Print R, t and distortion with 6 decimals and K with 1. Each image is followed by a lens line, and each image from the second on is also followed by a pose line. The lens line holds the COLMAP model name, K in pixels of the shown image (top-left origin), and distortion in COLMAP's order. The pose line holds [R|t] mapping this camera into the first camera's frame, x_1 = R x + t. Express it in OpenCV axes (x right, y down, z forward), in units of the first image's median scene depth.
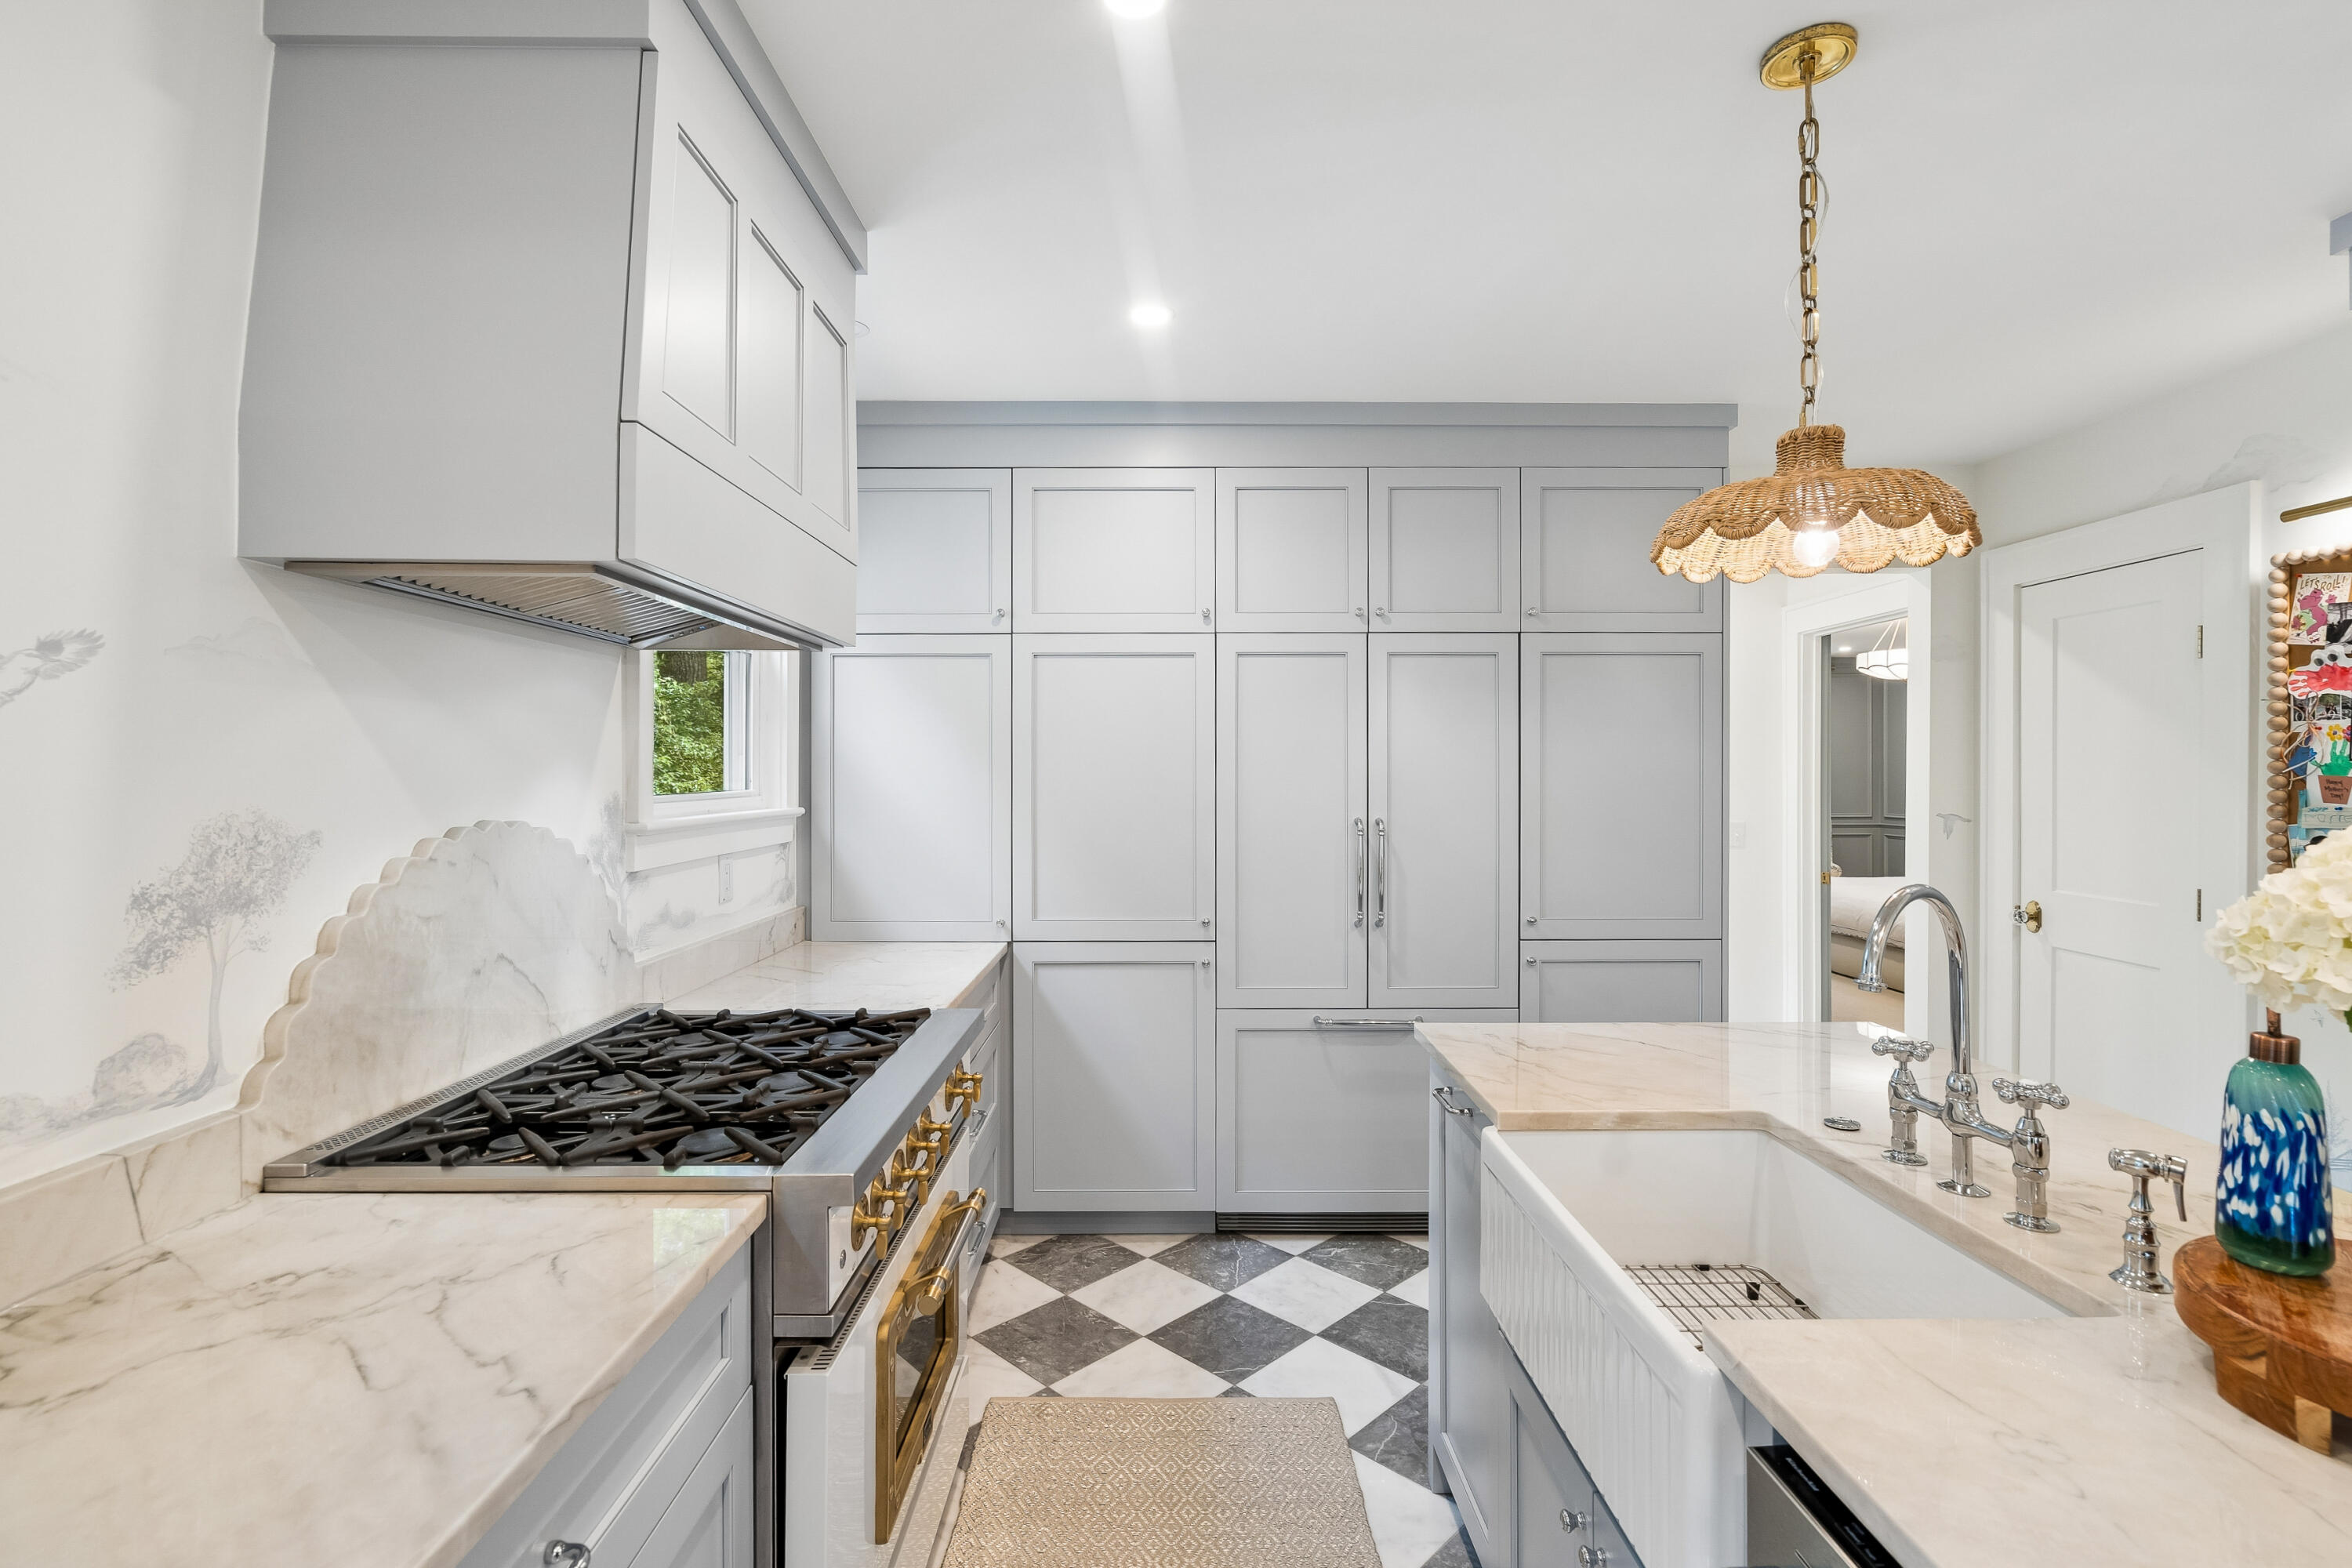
lens RADIAL K [[1064.3, 0, 1173.4], [0, 1064.3, 767.9], [0, 0, 1]] dist [-0.004485, 0.001801]
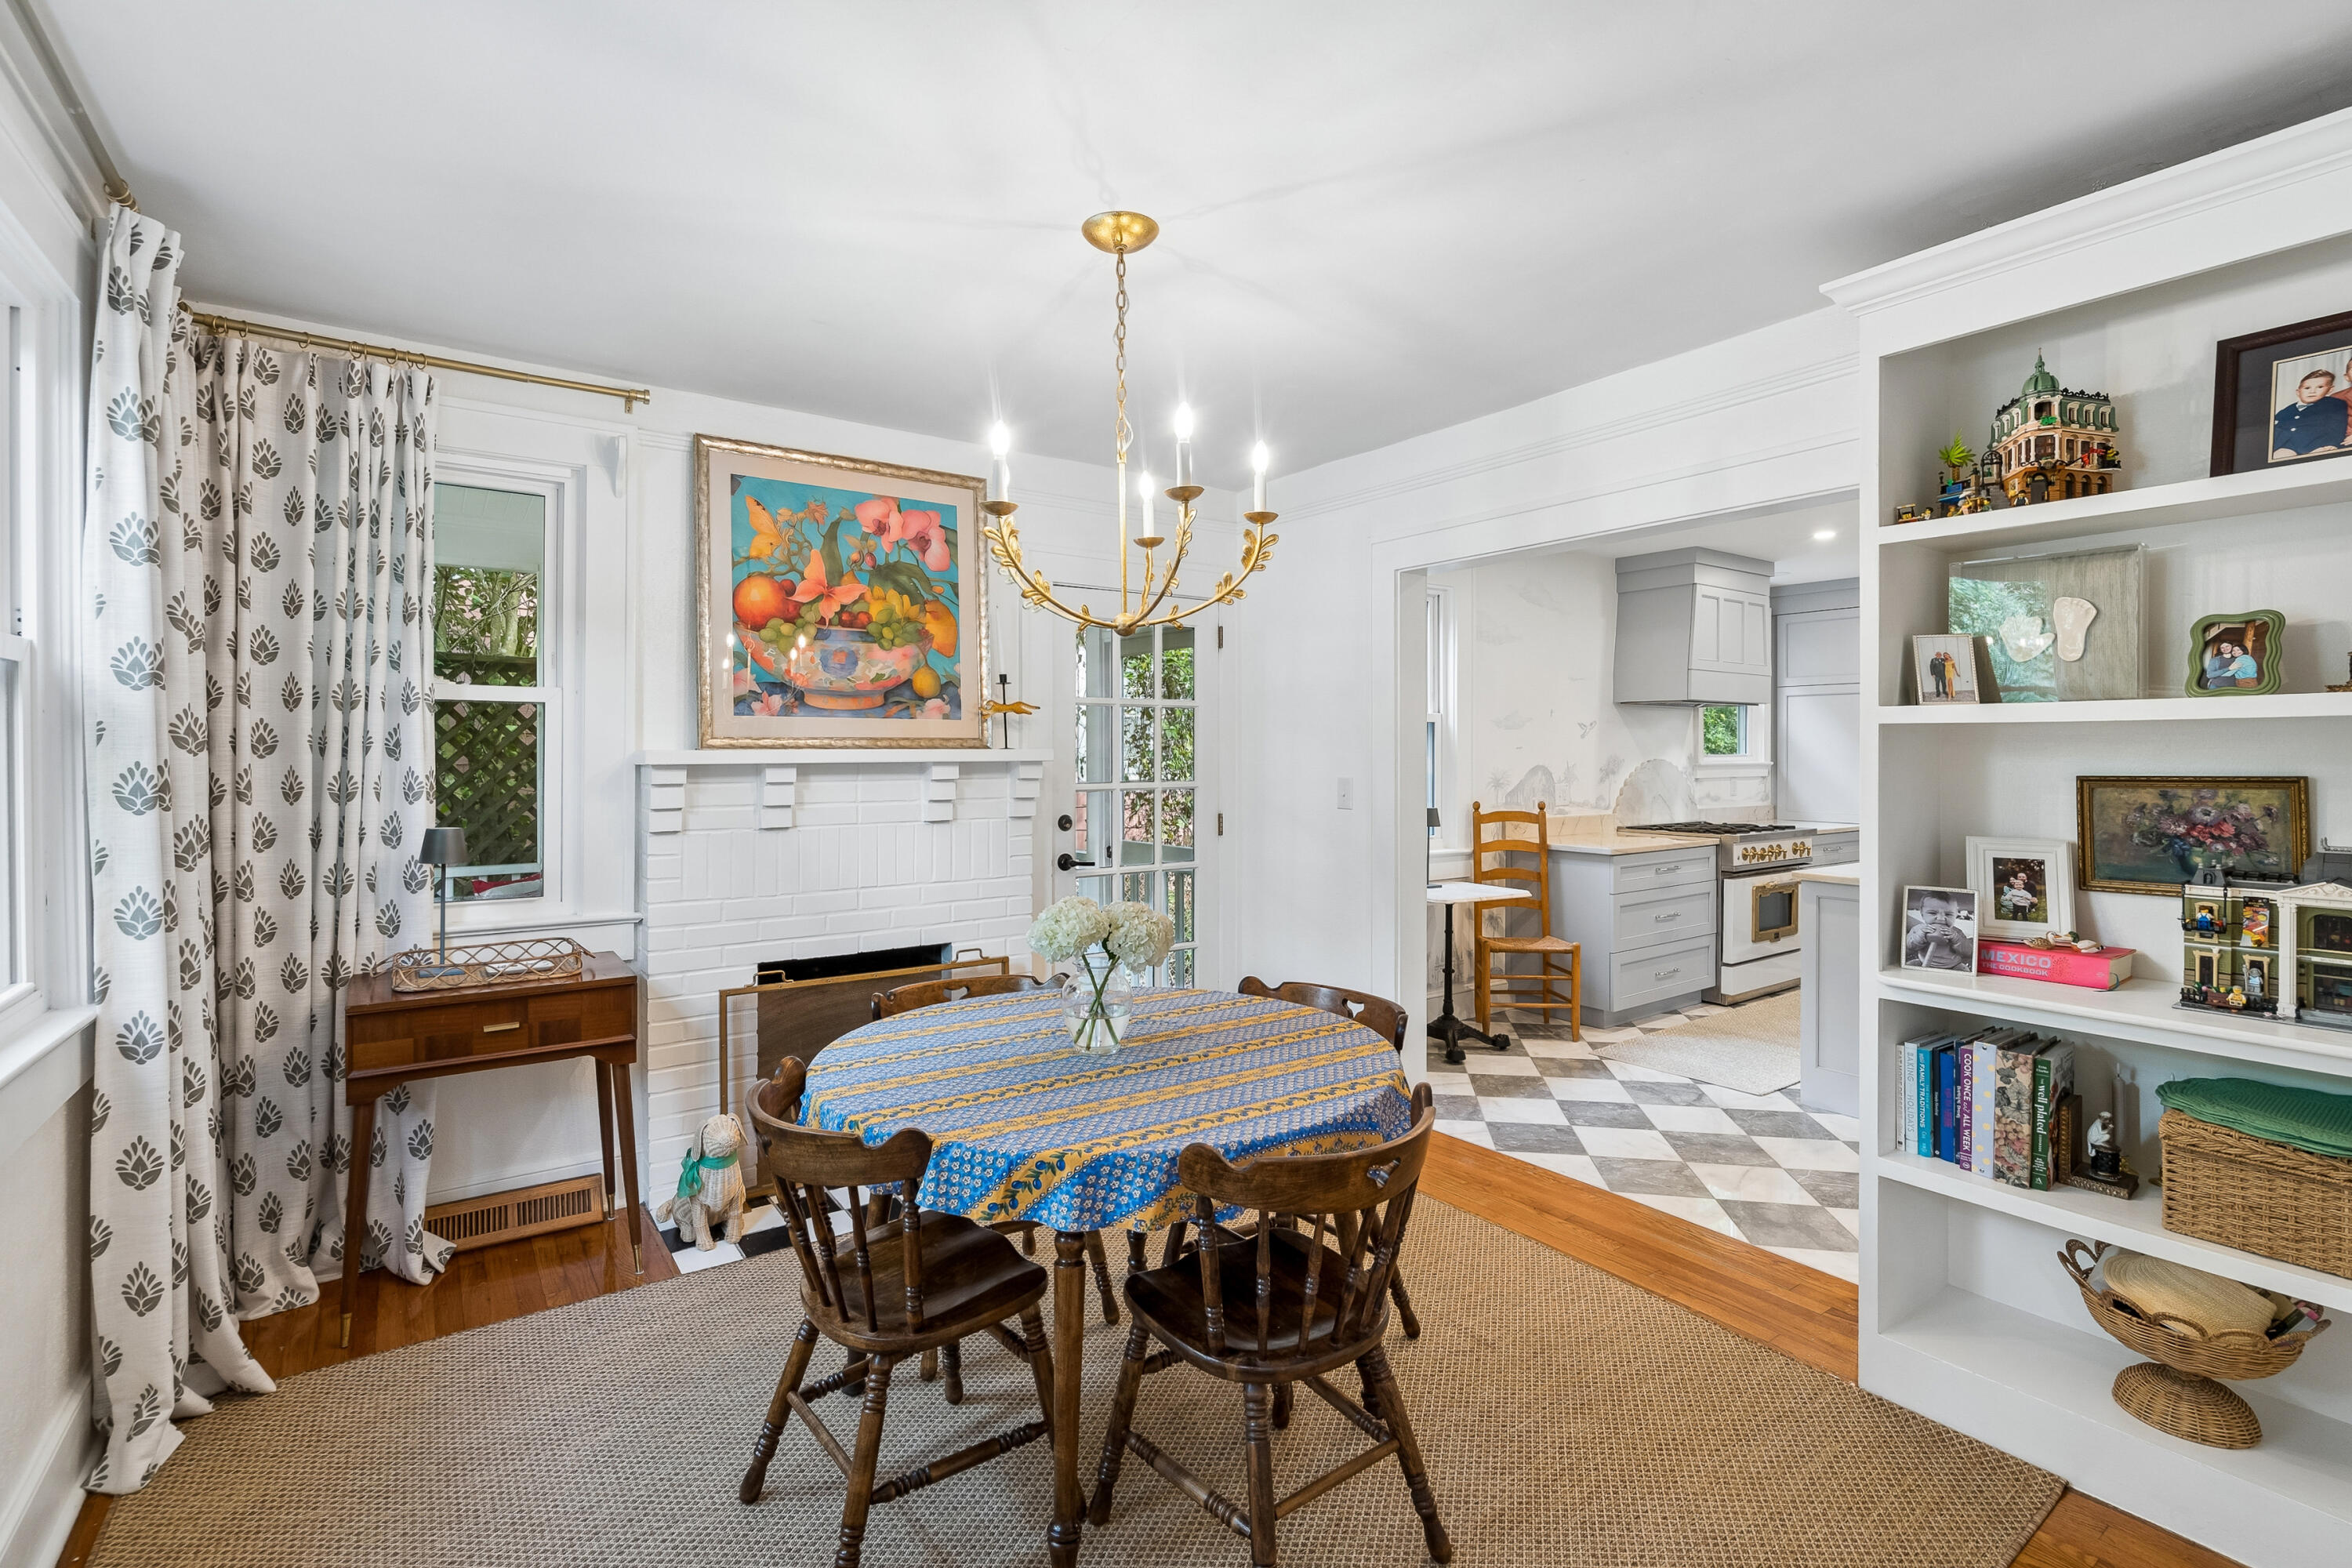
lens RADIAL K [[1064.3, 0, 1169.6], [0, 1064.3, 769.8], [0, 0, 1]] dist [-0.004485, 0.001801]
pose [[0.575800, 0.008570, -0.817546, 0.975218], [0.006191, 0.999871, 0.014842, 0.014389], [0.817567, -0.013608, 0.575672, -1.745505]]
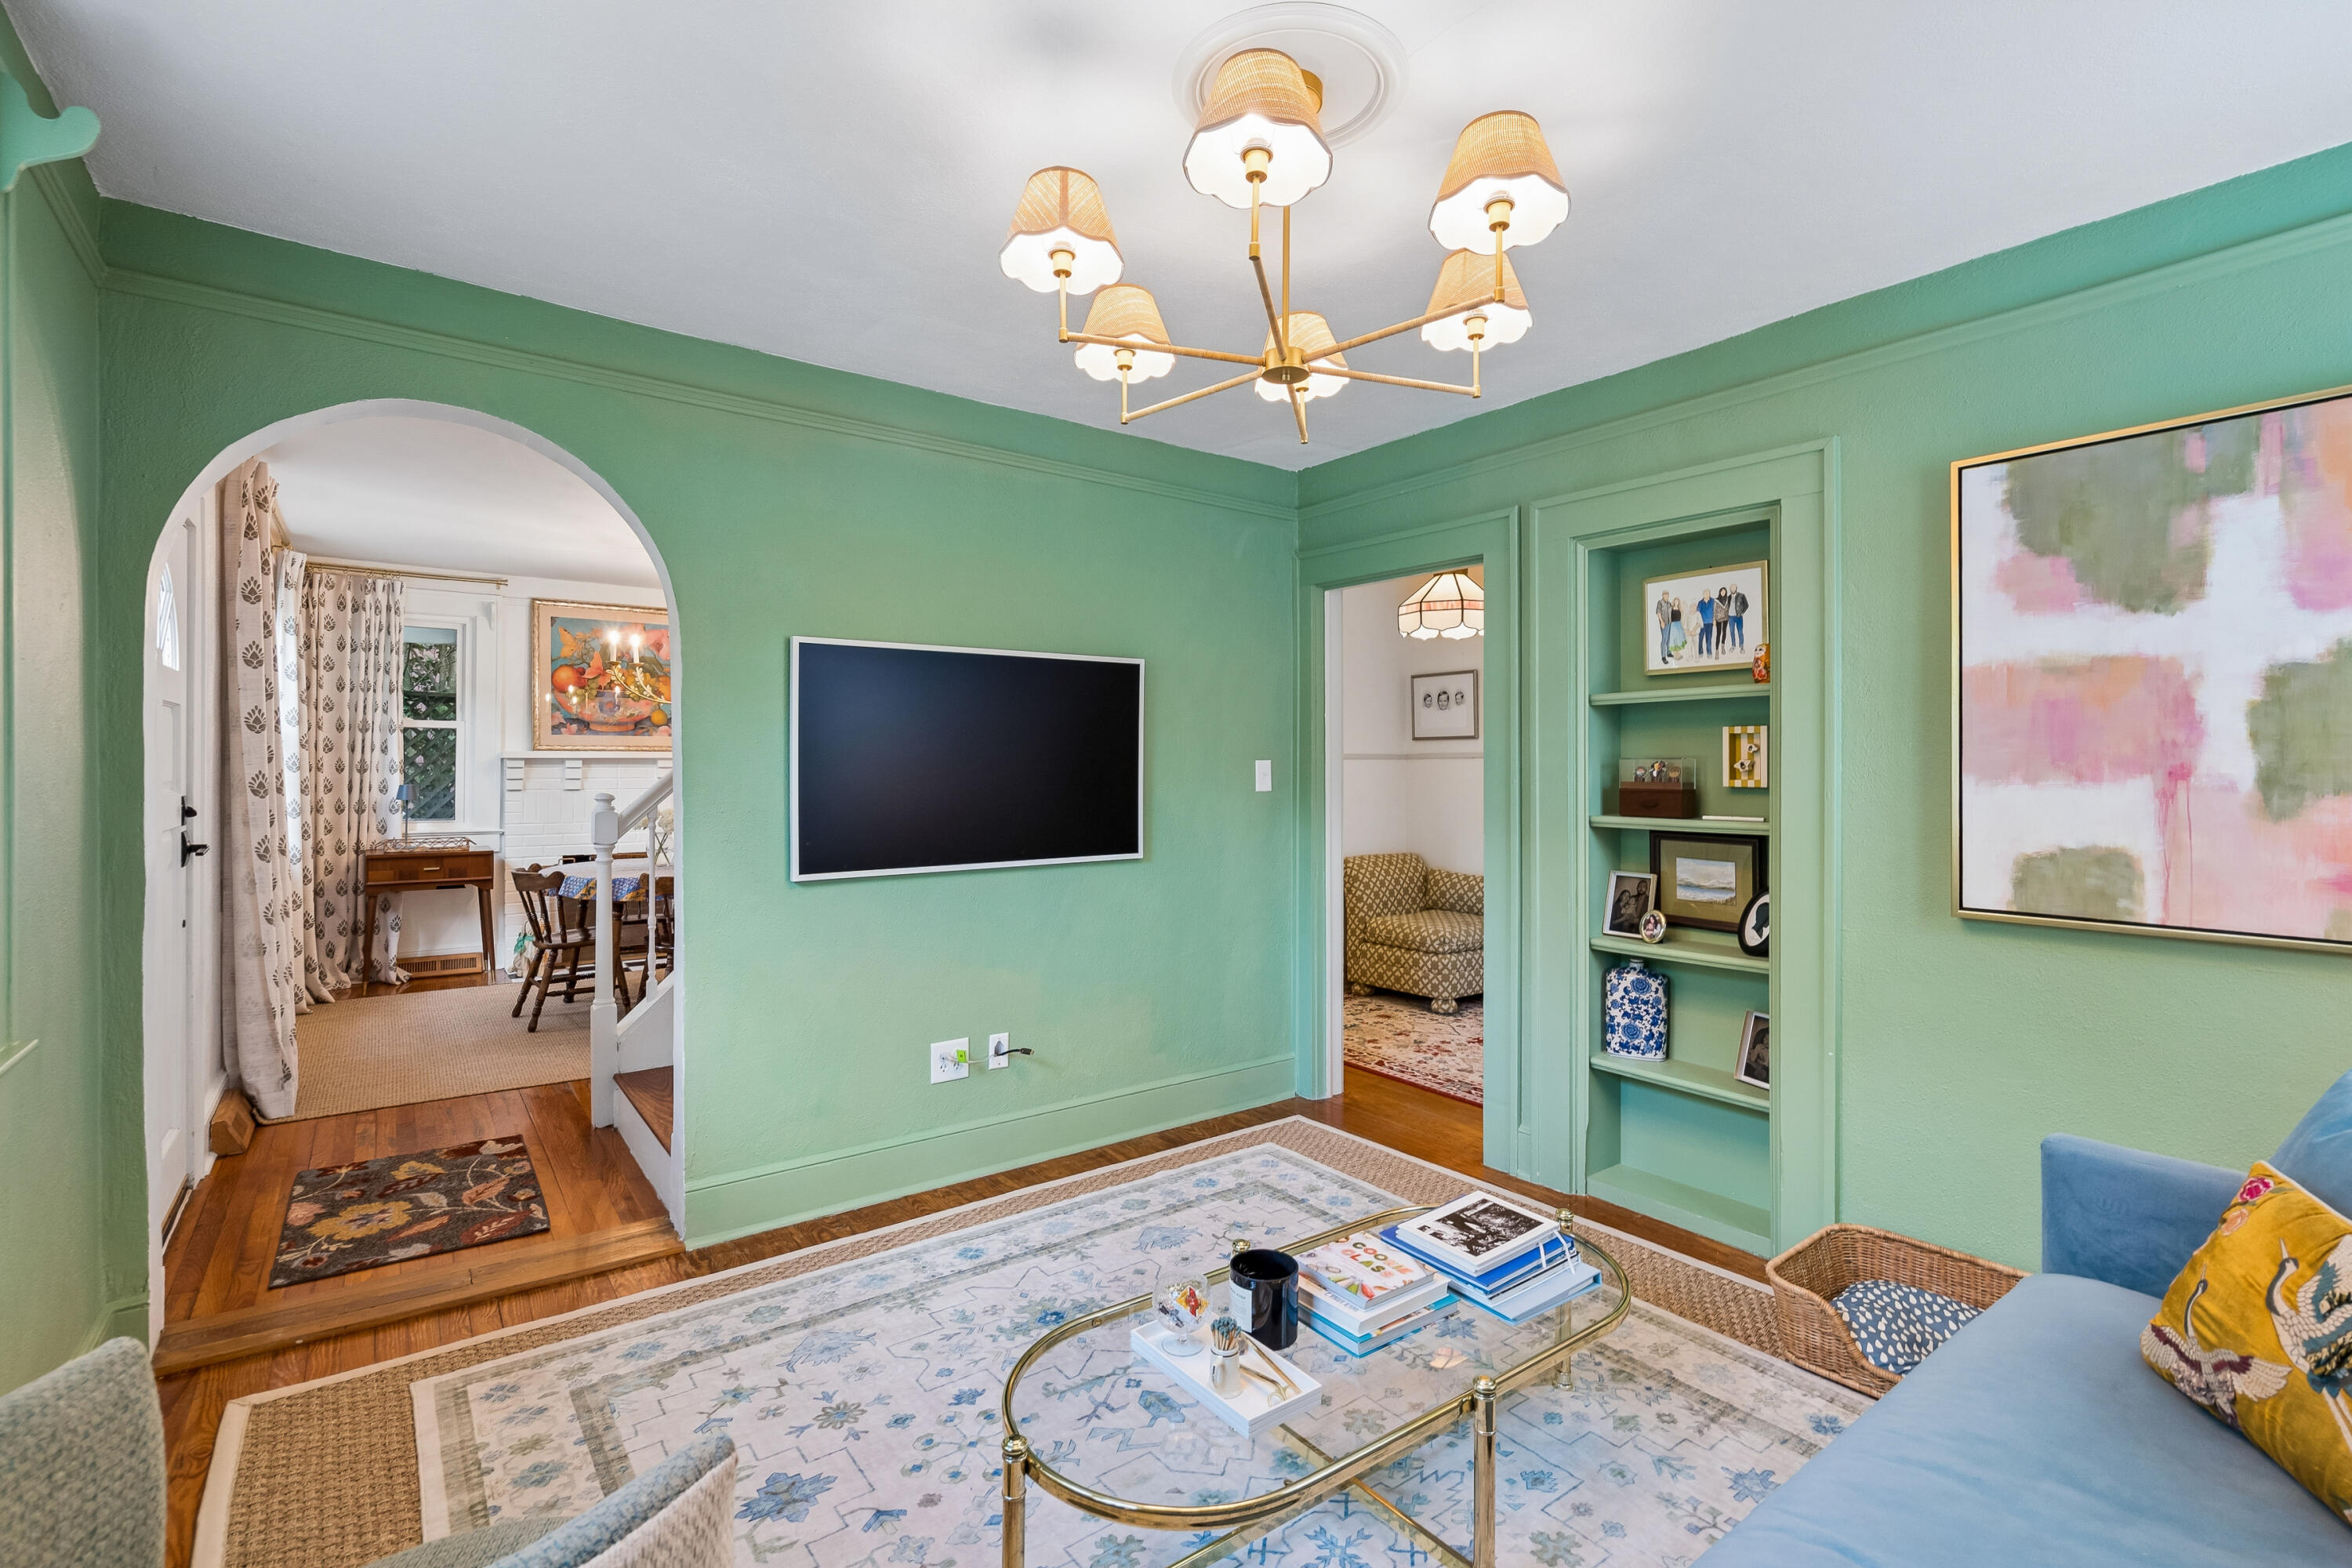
lens RADIAL K [[1064.3, 0, 1177.8], [0, 1064.3, 770.5], [0, 0, 1]] dist [-0.004485, 0.001801]
pose [[0.599273, 0.006413, -0.800519, 2.635048], [0.002716, 0.999946, 0.010044, 0.031734], [0.800540, -0.008194, 0.599223, -1.772170]]
